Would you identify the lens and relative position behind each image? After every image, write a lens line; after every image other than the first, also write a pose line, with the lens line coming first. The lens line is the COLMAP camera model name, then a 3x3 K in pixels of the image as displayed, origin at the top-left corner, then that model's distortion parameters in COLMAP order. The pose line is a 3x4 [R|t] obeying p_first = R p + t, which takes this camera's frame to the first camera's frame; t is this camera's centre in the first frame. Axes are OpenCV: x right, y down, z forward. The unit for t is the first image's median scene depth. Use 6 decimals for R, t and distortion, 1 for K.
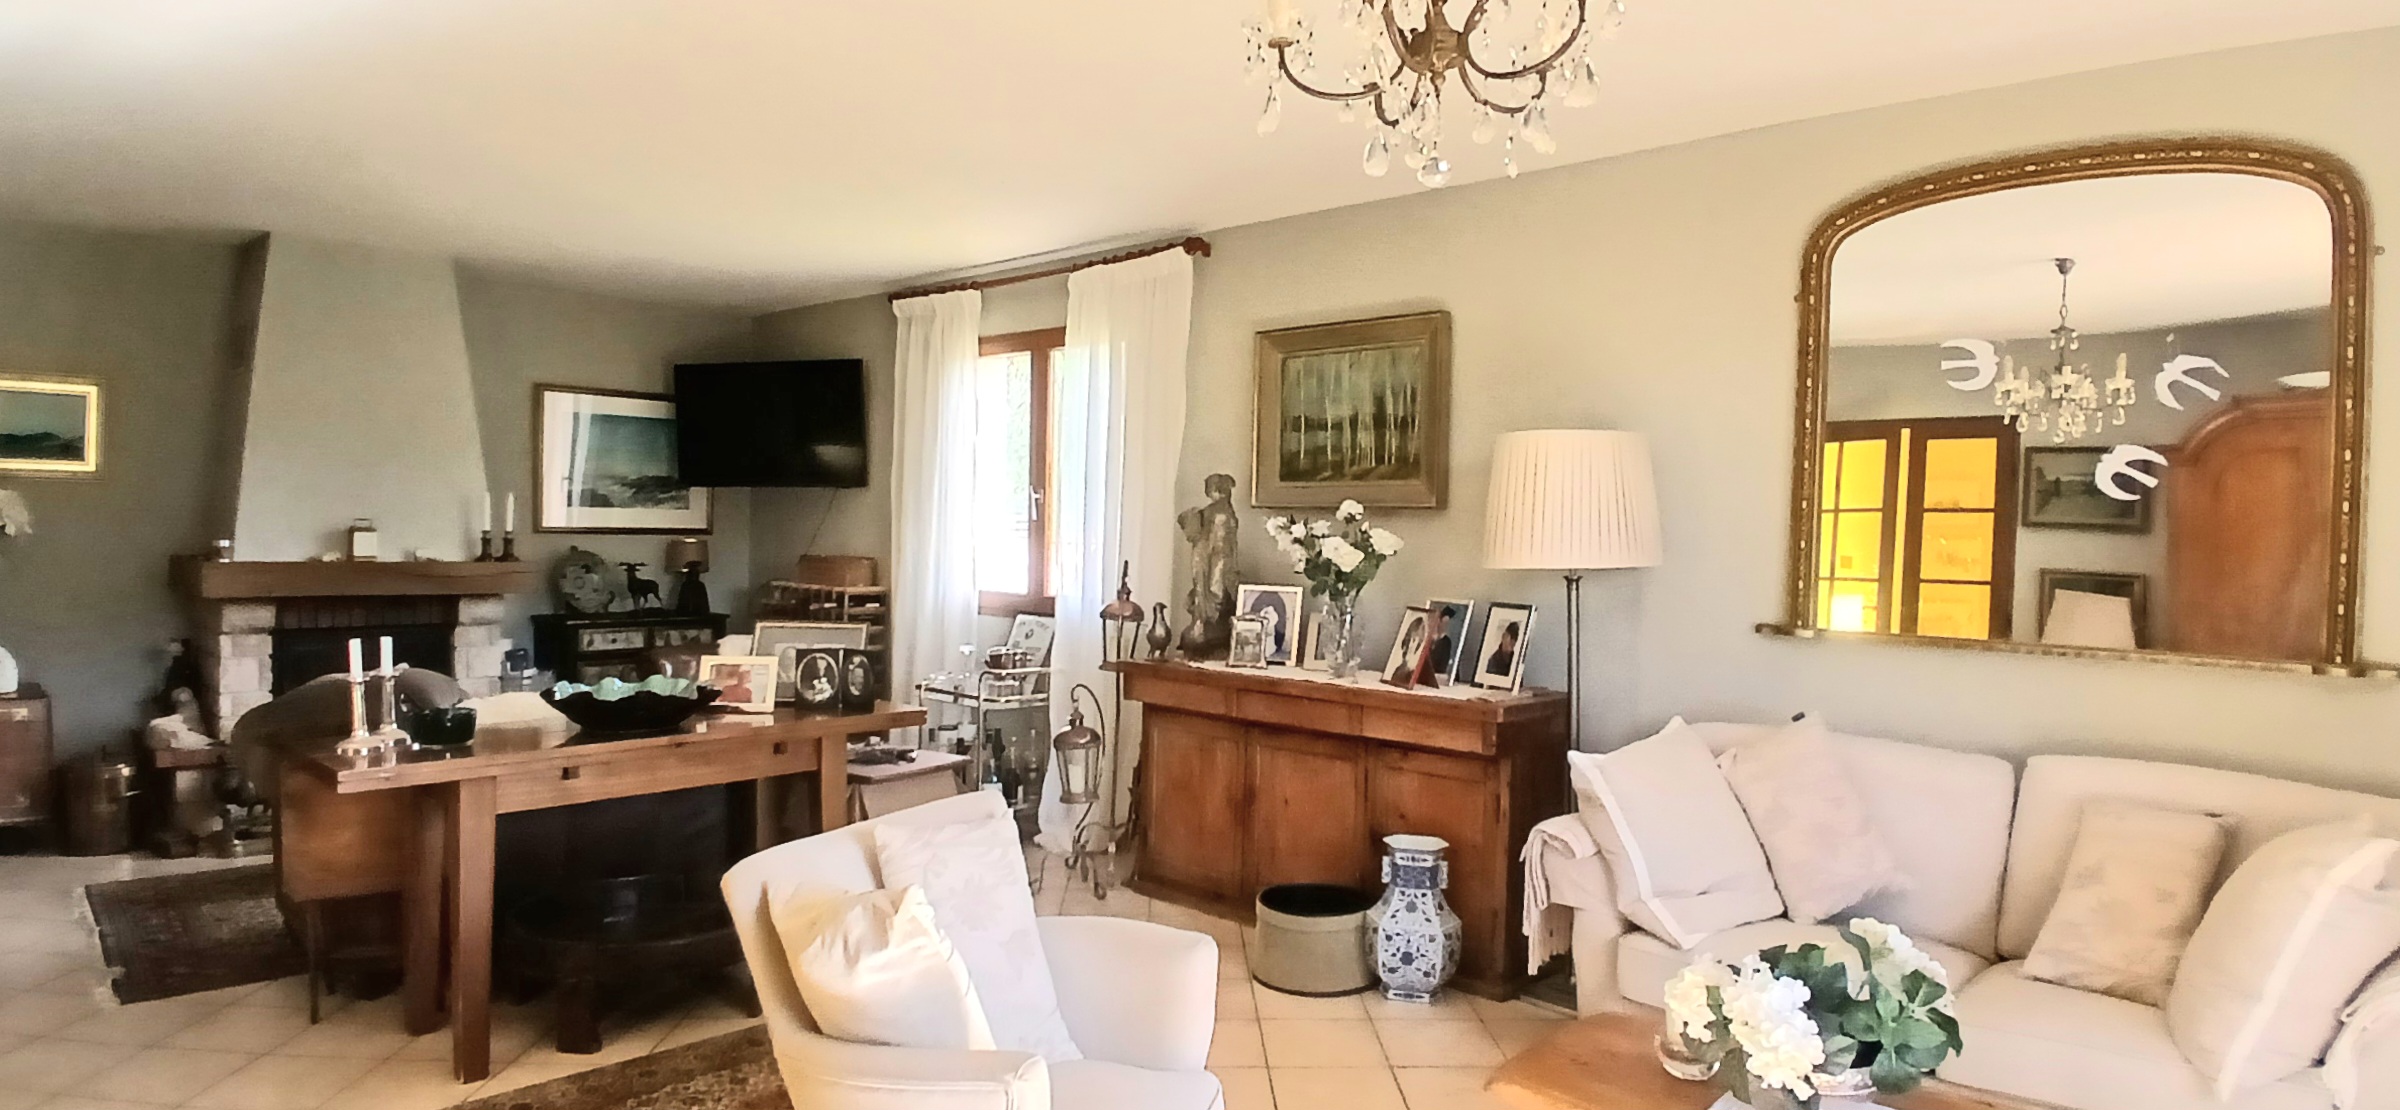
lens RADIAL K [[1206.9, 0, 1227.4], [0, 1206.9, 561.7], [0, 0, 1]] dist [-0.000954, -0.045482]
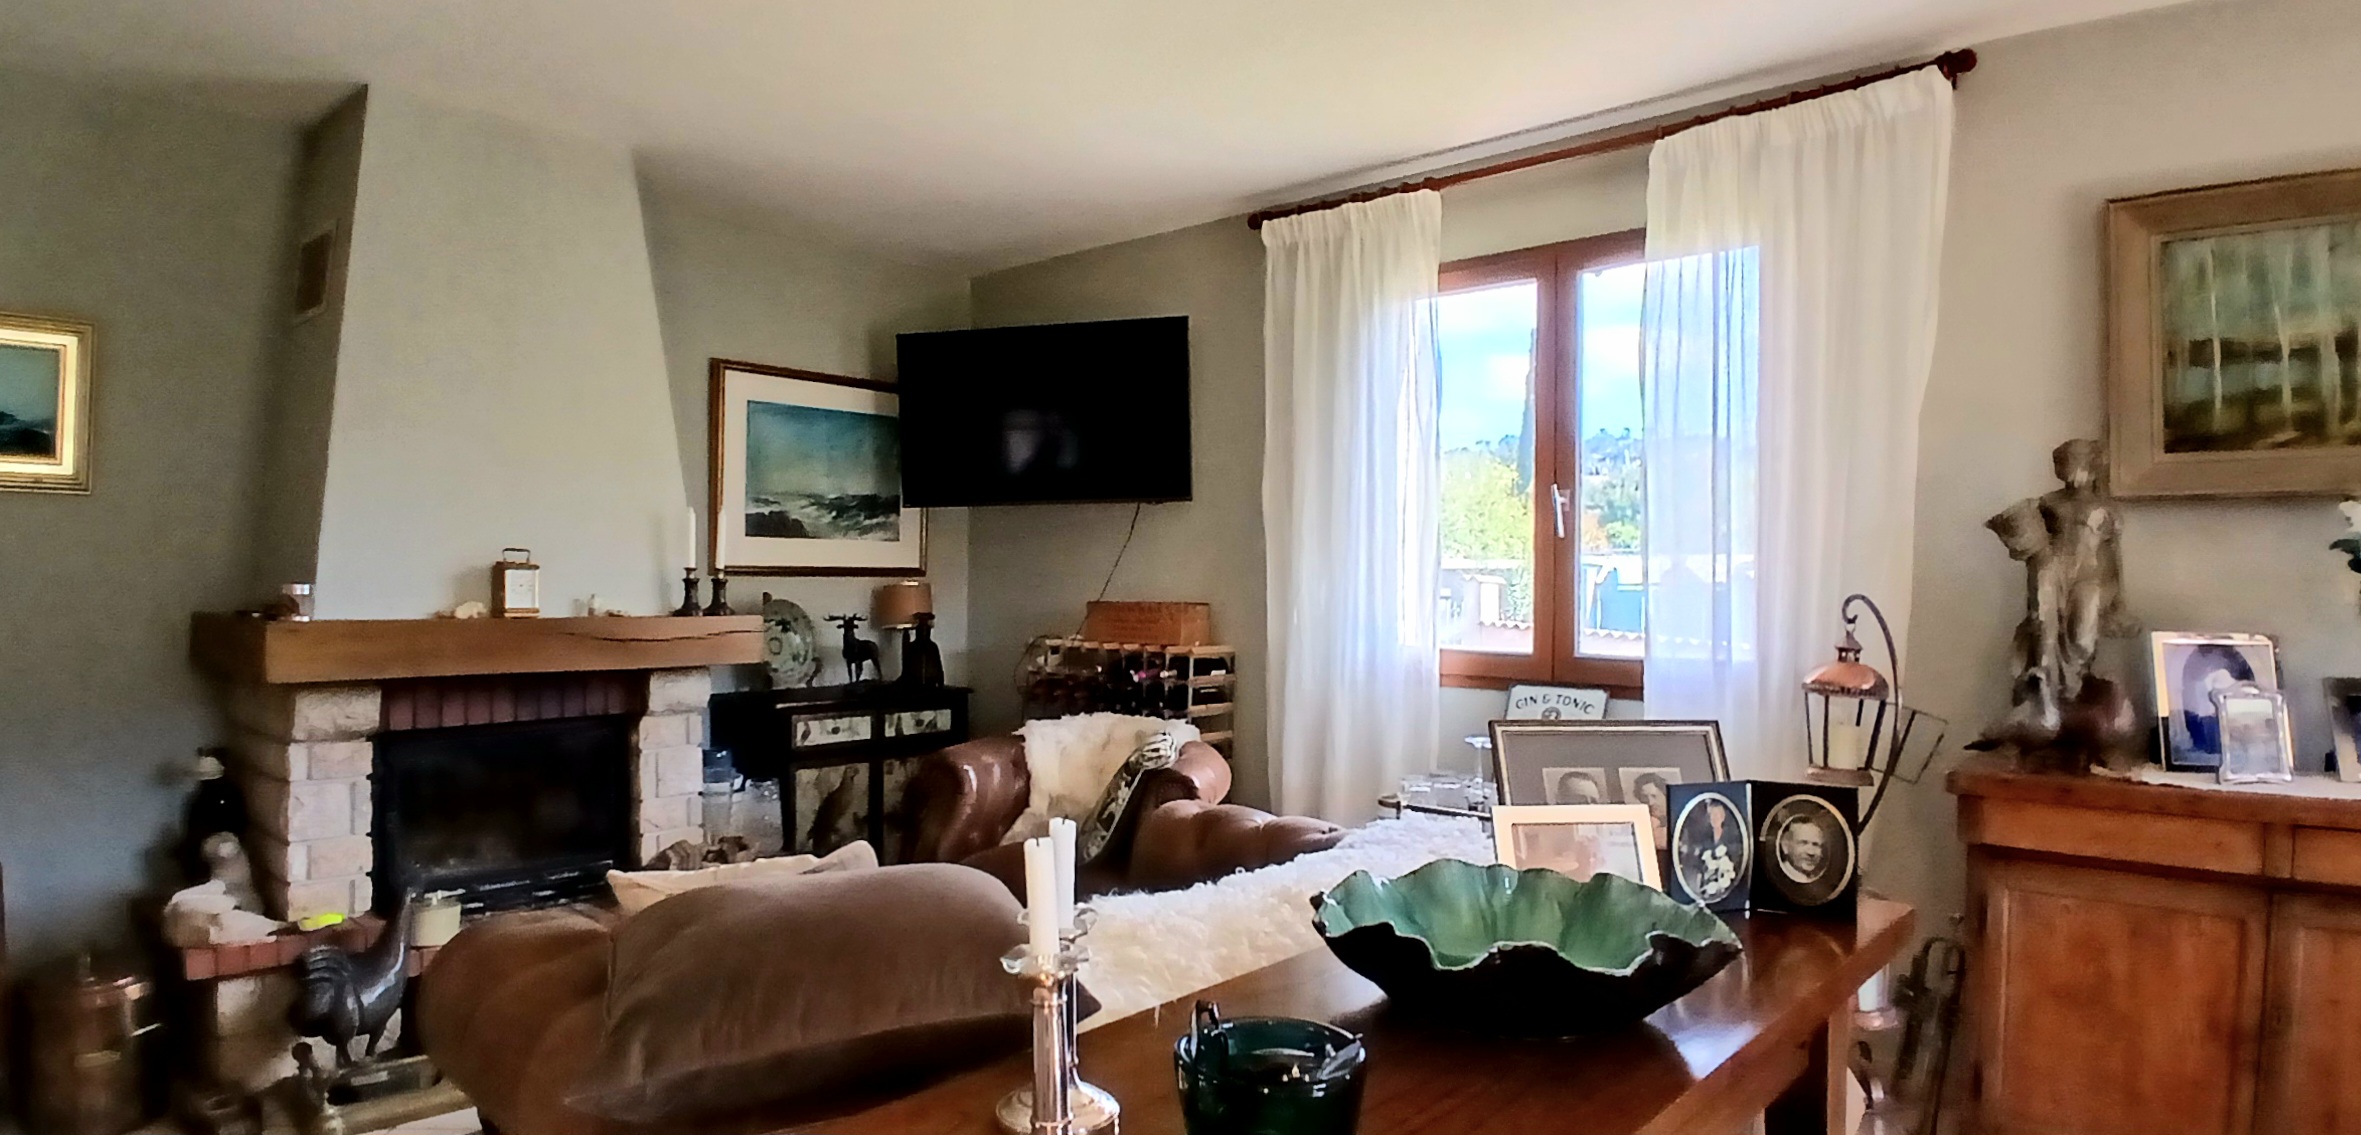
lens RADIAL K [[1256.1, 0, 1180.5], [0, 1256.1, 567.5], [0, 0, 1]] dist [0.004300, -0.050472]
pose [[0.999760, -0.015765, -0.015213, -0.381470], [0.015214, 0.999248, -0.035678, 0.002157], [0.015764, 0.035438, 0.999248, 0.363788]]
